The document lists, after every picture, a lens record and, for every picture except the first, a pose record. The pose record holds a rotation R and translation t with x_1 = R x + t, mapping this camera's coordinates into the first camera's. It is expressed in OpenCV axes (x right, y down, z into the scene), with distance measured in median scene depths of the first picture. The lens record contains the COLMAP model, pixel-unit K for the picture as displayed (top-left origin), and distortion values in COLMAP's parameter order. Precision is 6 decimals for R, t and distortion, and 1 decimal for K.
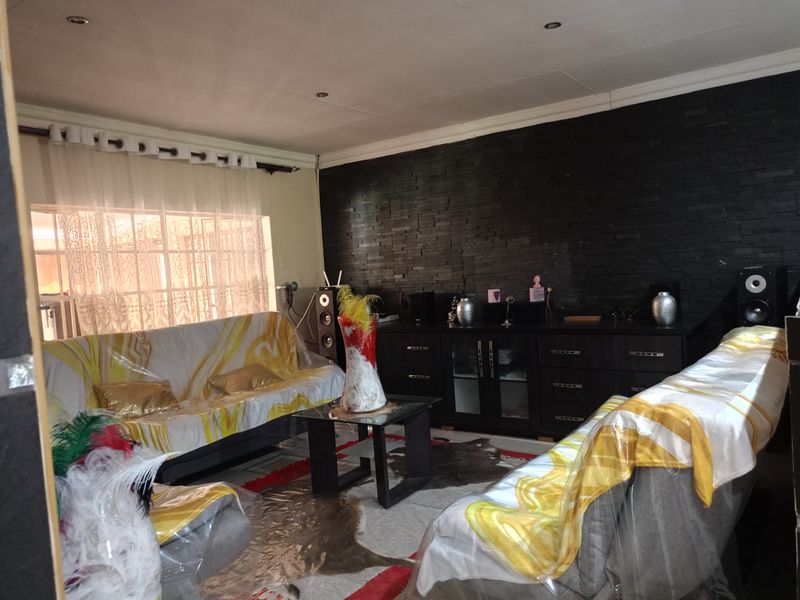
lens RADIAL K [[593.1, 0, 400.0], [0, 593.1, 300.0], [0, 0, 1]] dist [0.007558, -0.007659]
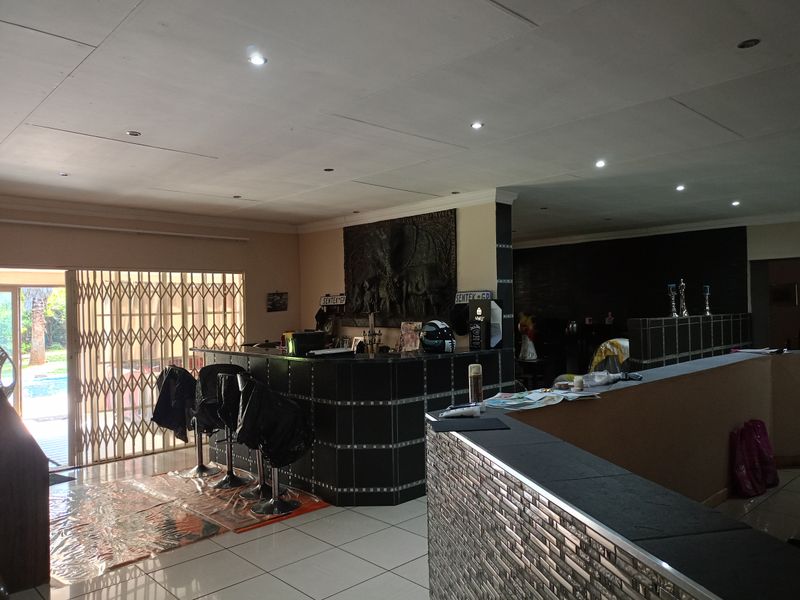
lens RADIAL K [[593.1, 0, 400.0], [0, 593.1, 300.0], [0, 0, 1]] dist [0.007558, -0.007659]
pose [[0.978219, 0.044794, -0.202685, -0.072610], [-0.055414, 0.997356, -0.047022, 0.057848], [0.200042, 0.057230, 0.978114, -1.231341]]
